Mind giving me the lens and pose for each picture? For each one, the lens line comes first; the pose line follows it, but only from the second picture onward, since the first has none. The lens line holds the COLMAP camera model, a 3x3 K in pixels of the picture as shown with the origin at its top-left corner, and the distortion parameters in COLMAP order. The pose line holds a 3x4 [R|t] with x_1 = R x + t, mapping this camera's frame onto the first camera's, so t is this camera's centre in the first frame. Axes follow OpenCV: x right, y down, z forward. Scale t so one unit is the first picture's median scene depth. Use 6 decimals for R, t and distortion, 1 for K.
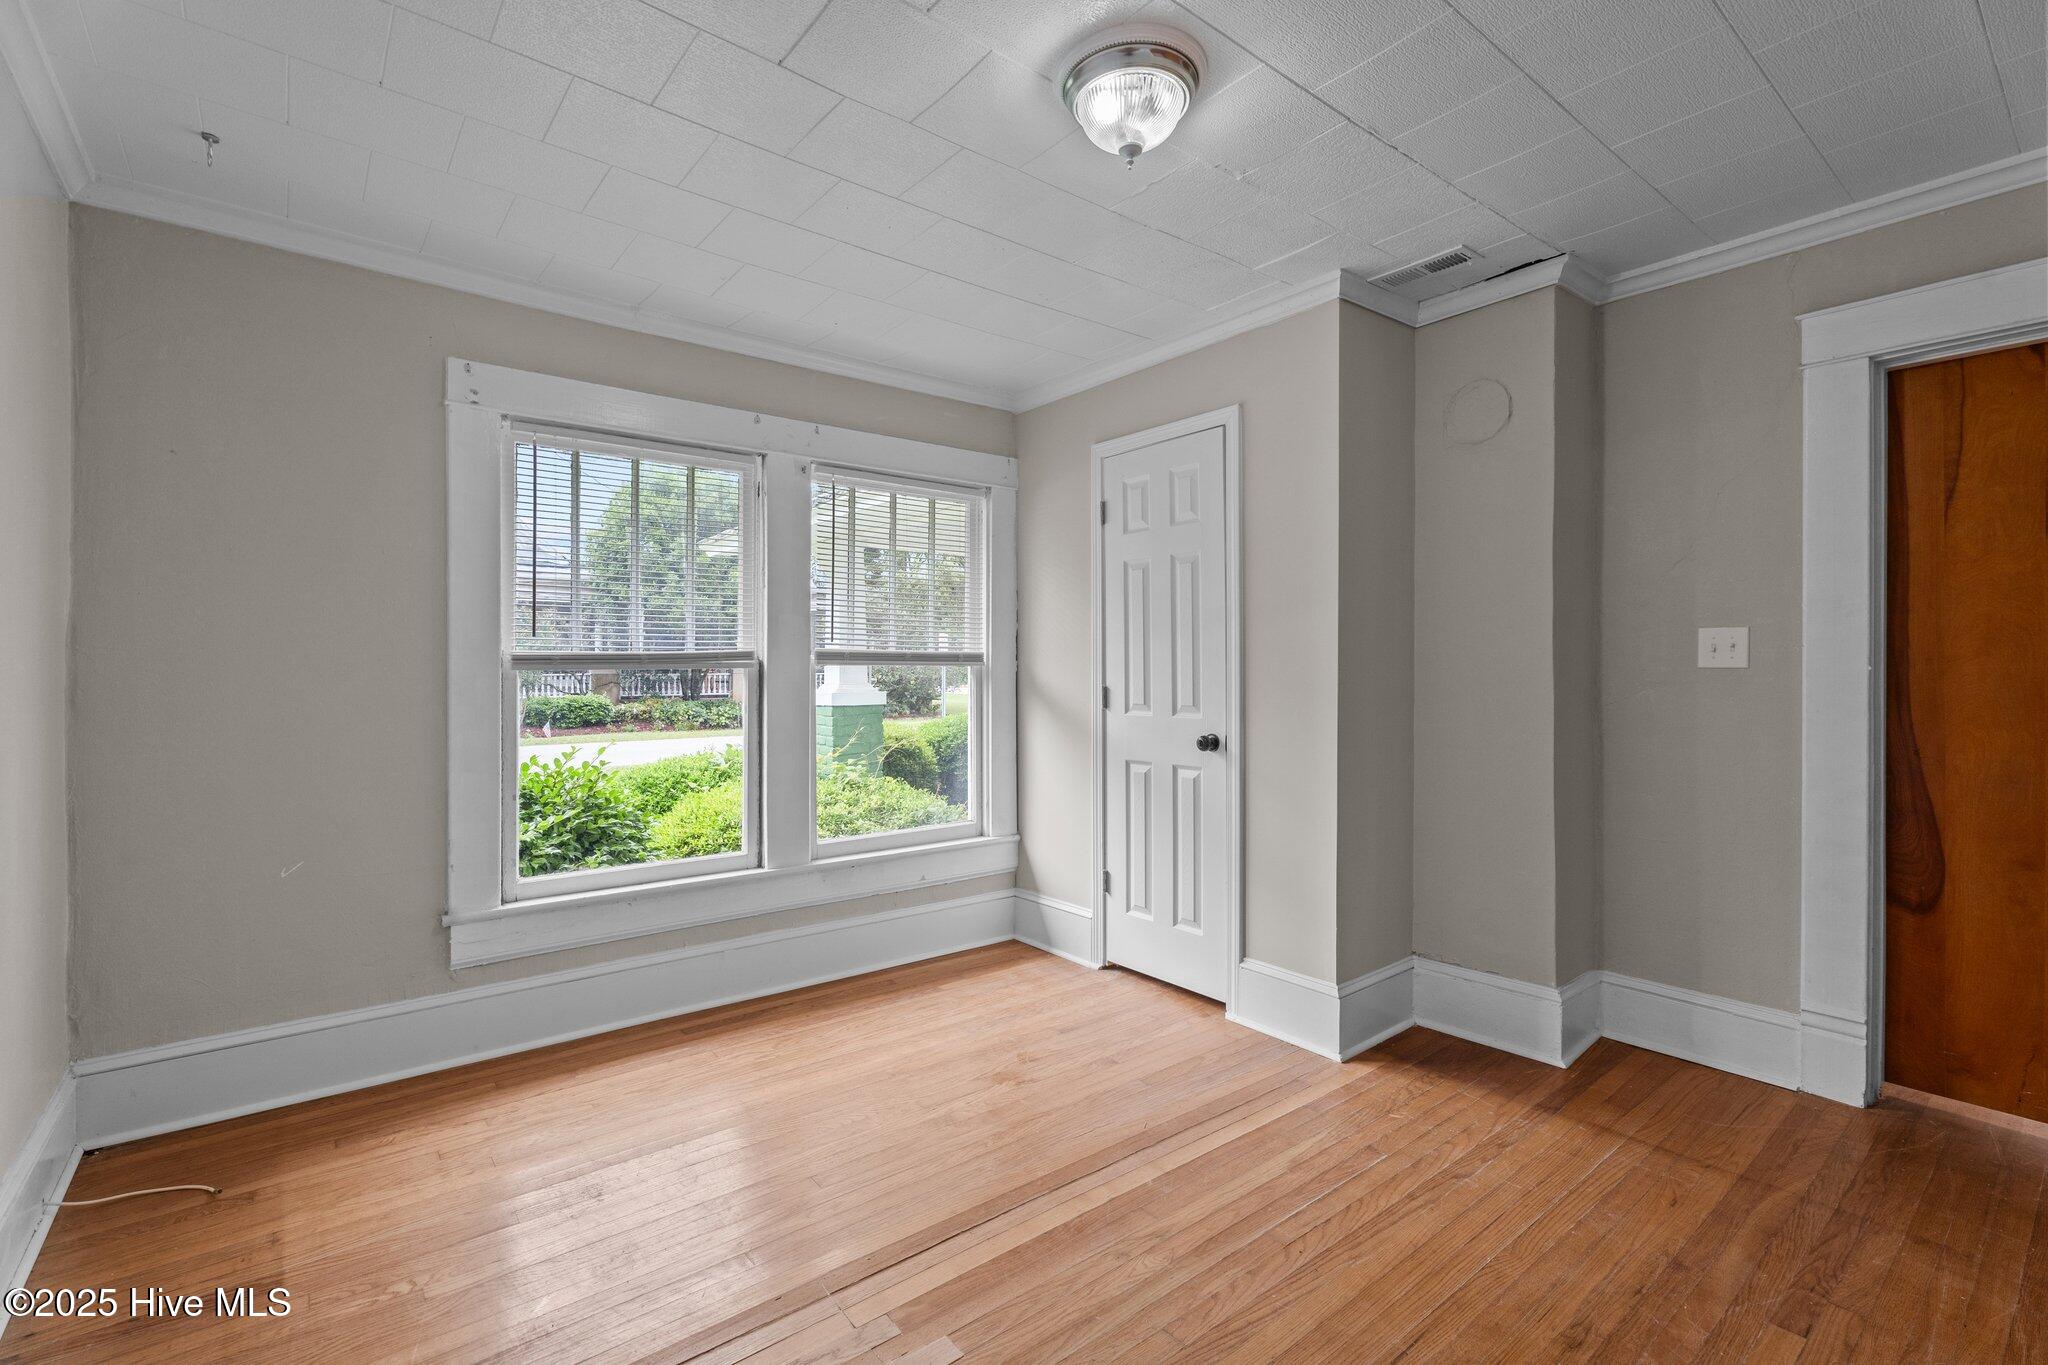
lens RADIAL K [[926.5, 0, 1026.1], [0, 926.5, 667.6], [0, 0, 1]] dist [-0.003530, 0.001521]
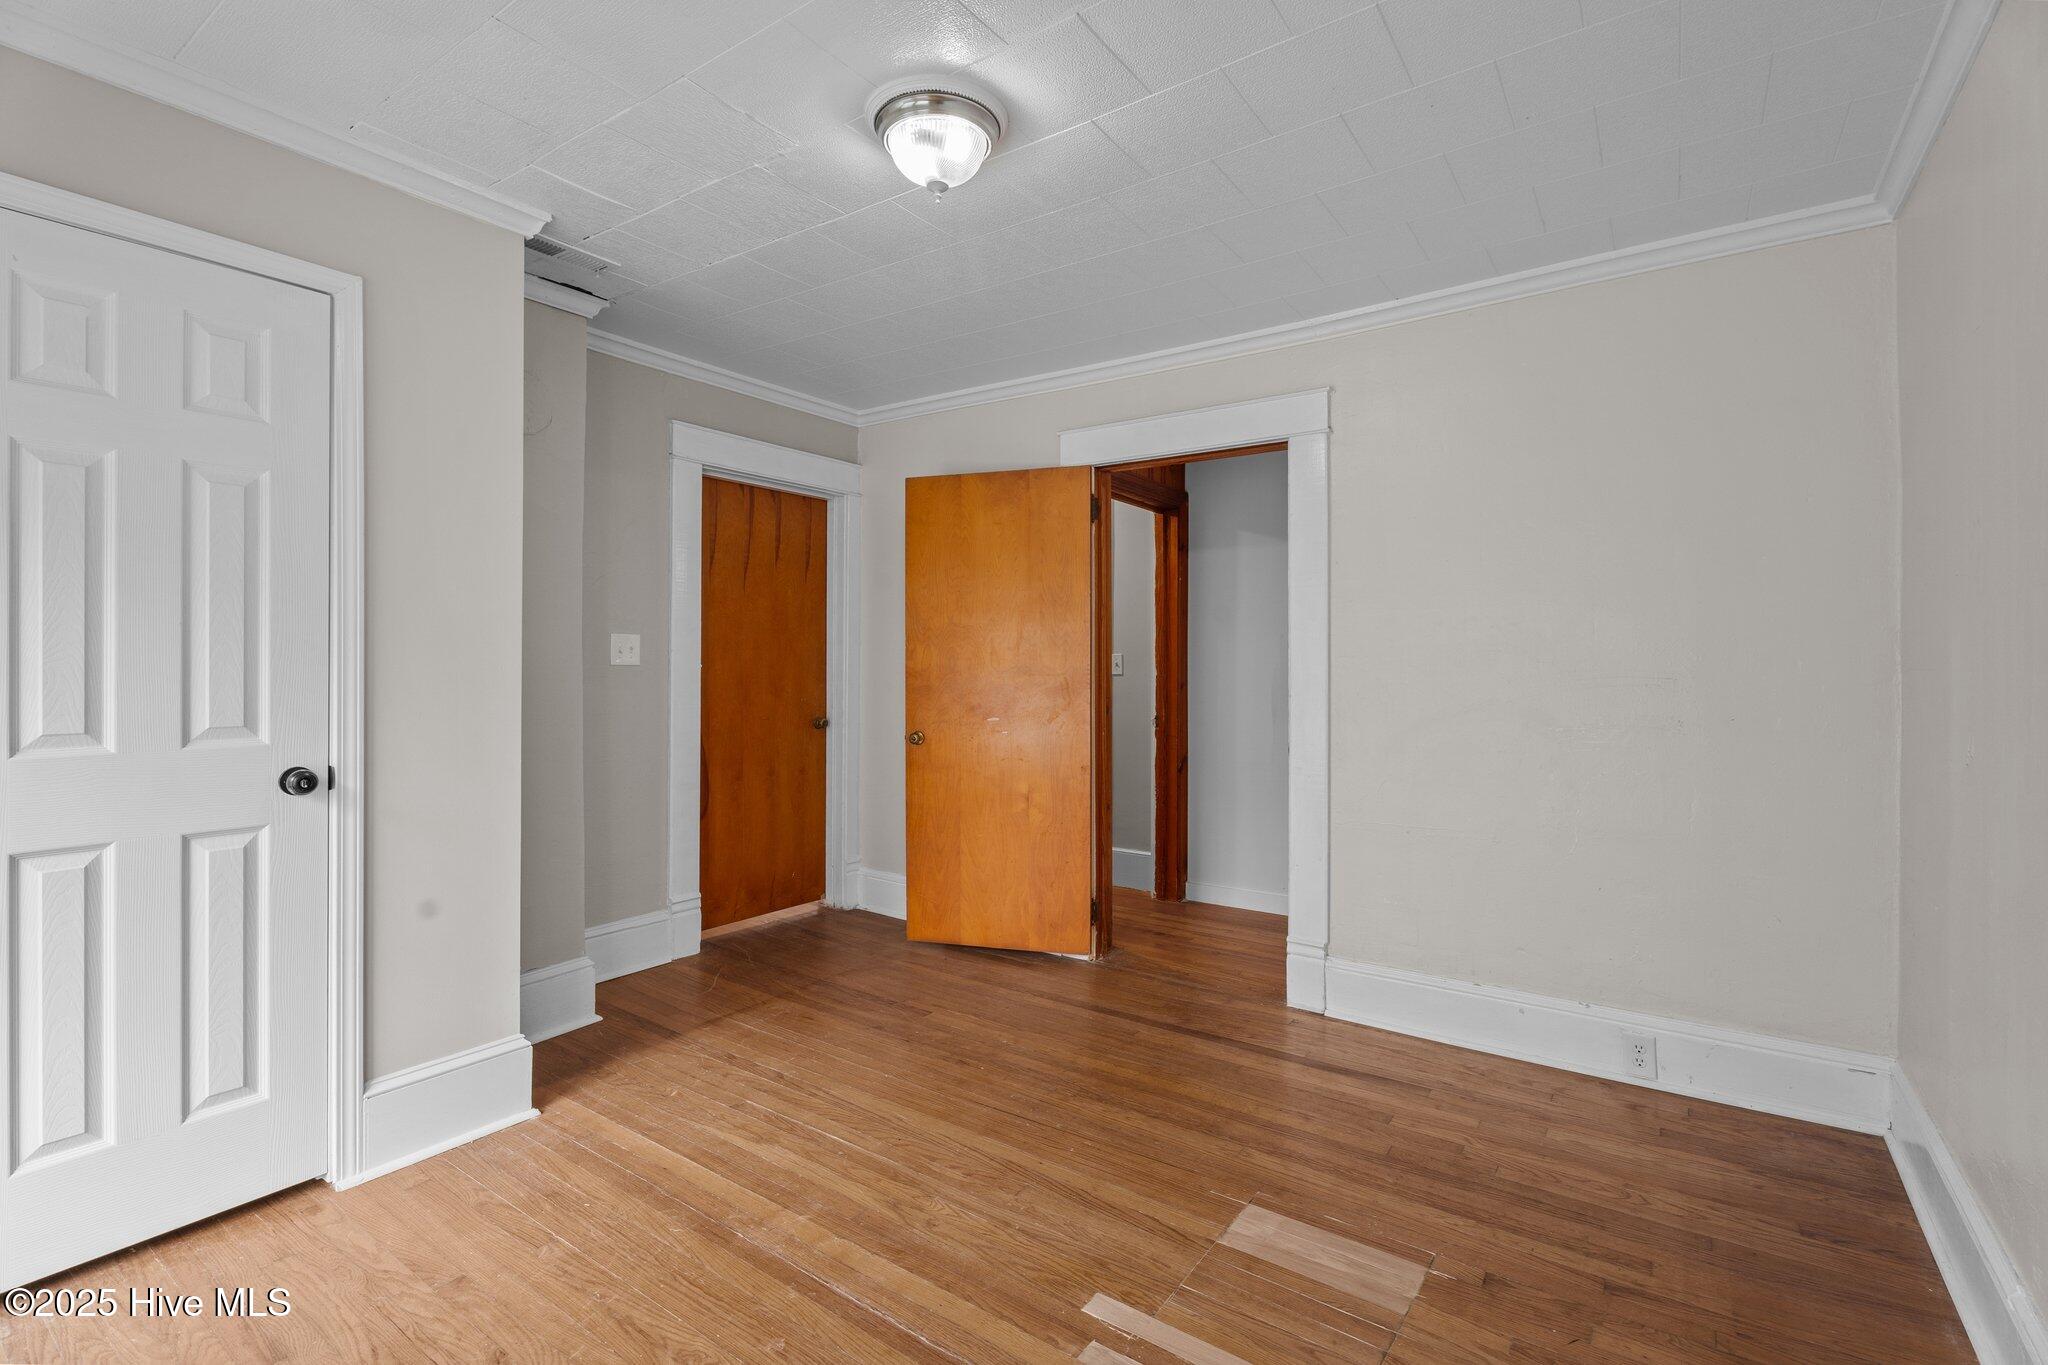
lens RADIAL K [[926.5, 0, 1025.4], [0, 926.5, 661.7], [0, 0, 1]] dist [-0.003530, 0.001521]
pose [[-0.289652, 0.005716, 0.957115, -0.652065], [-0.003356, 0.999970, -0.006988, 0.002510], [-0.957126, -0.005236, -0.289624, 0.837542]]
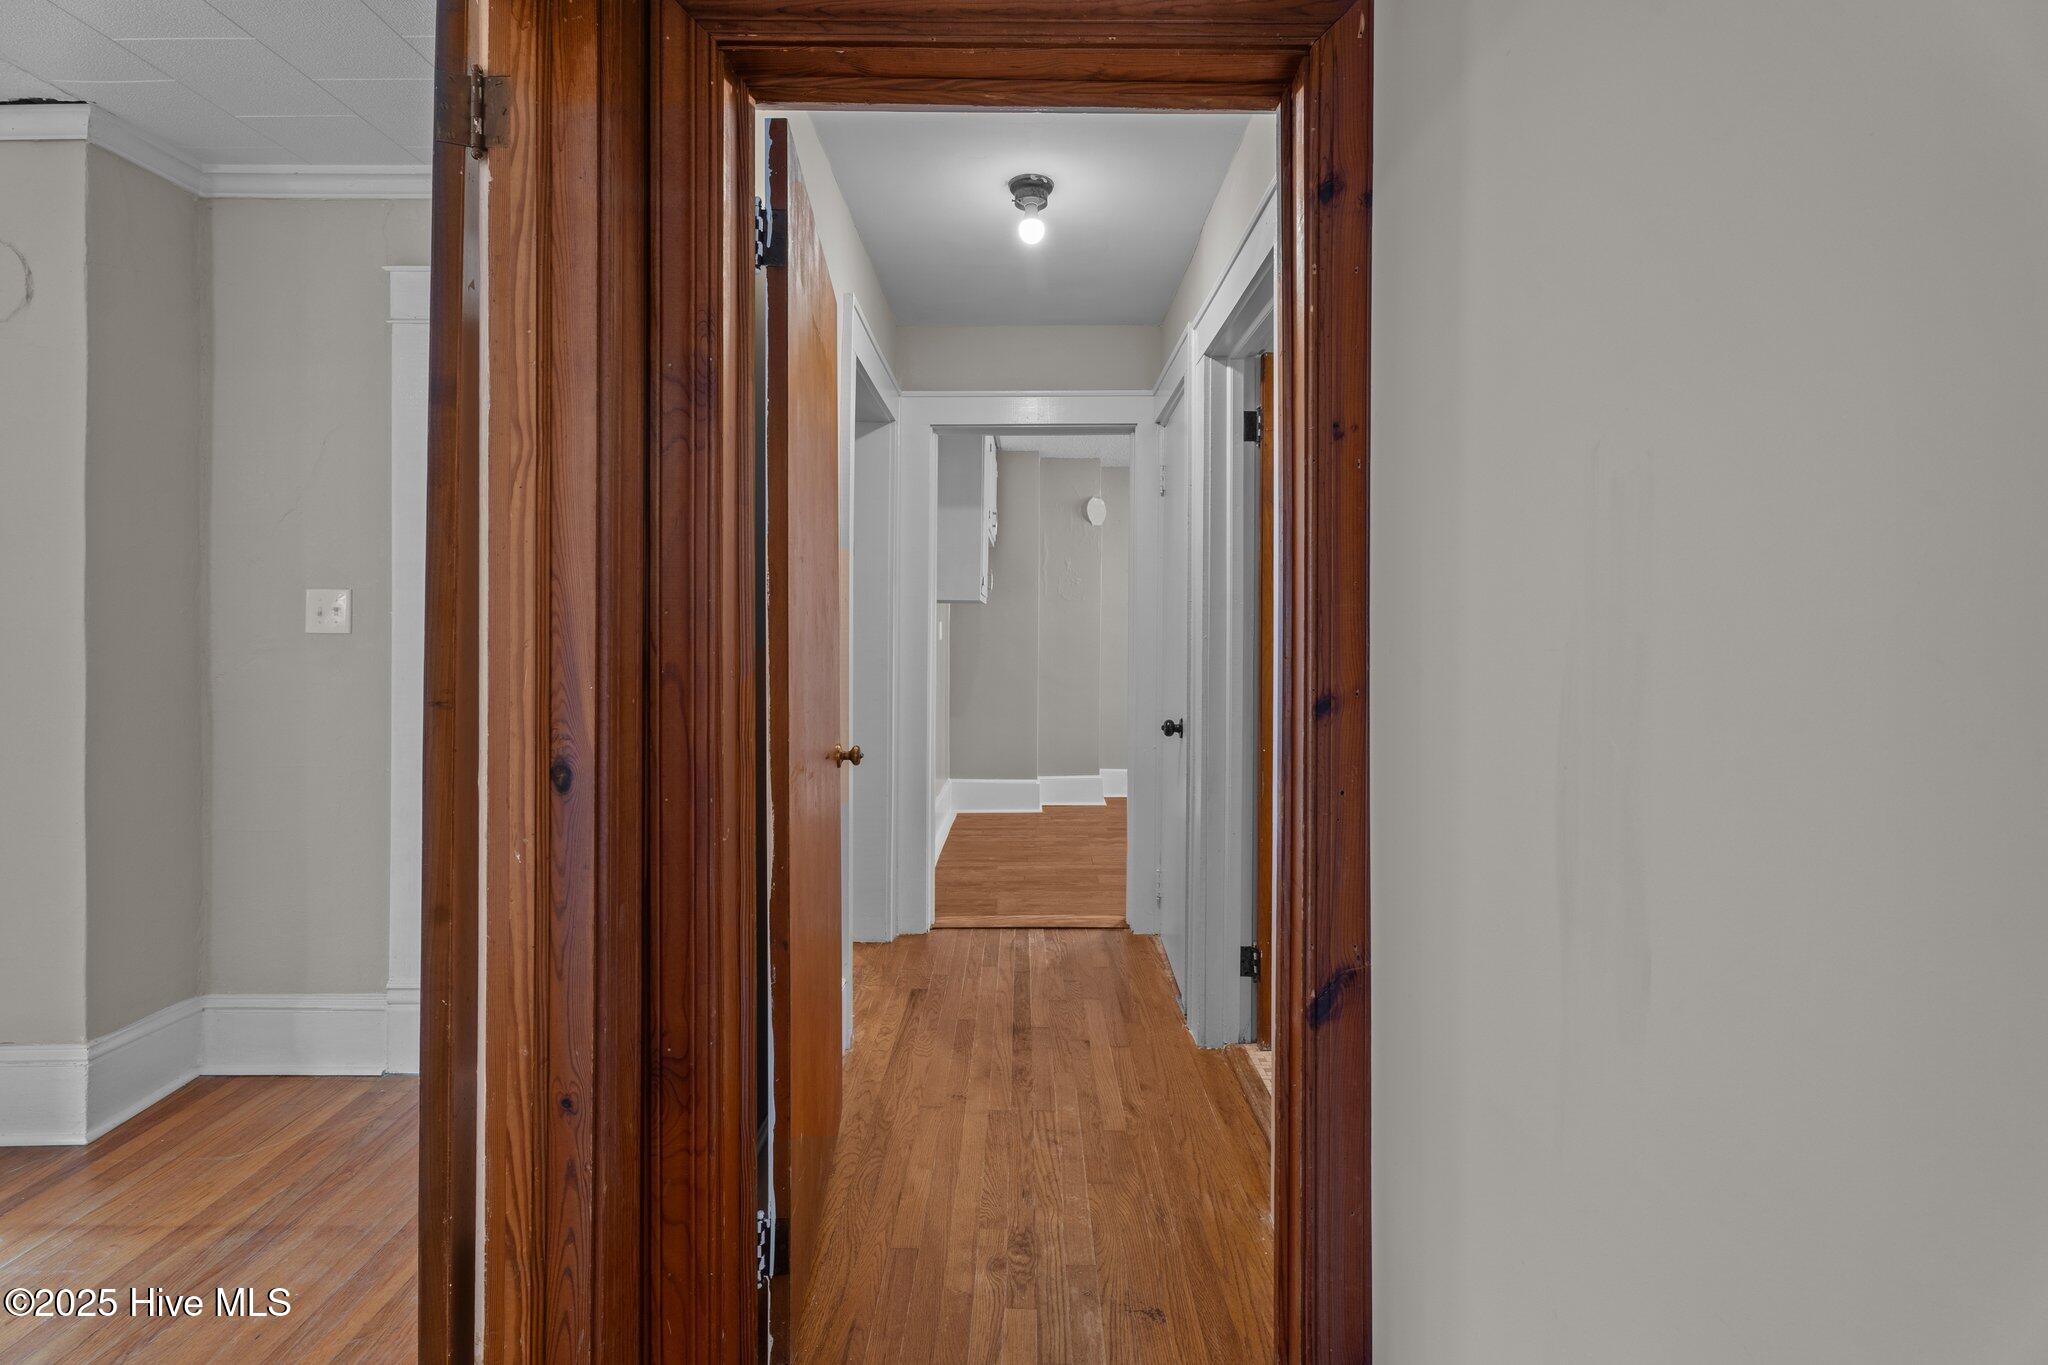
lens RADIAL K [[926.5, 0, 1050.4], [0, 926.5, 640.1], [0, 0, 1]] dist [-0.003530, 0.001521]
pose [[0.613892, -0.000968, 0.789389, 0.469153], [-0.004058, 0.999982, 0.004382, -0.000080], [-0.789379, -0.005894, 0.613878, -0.123859]]
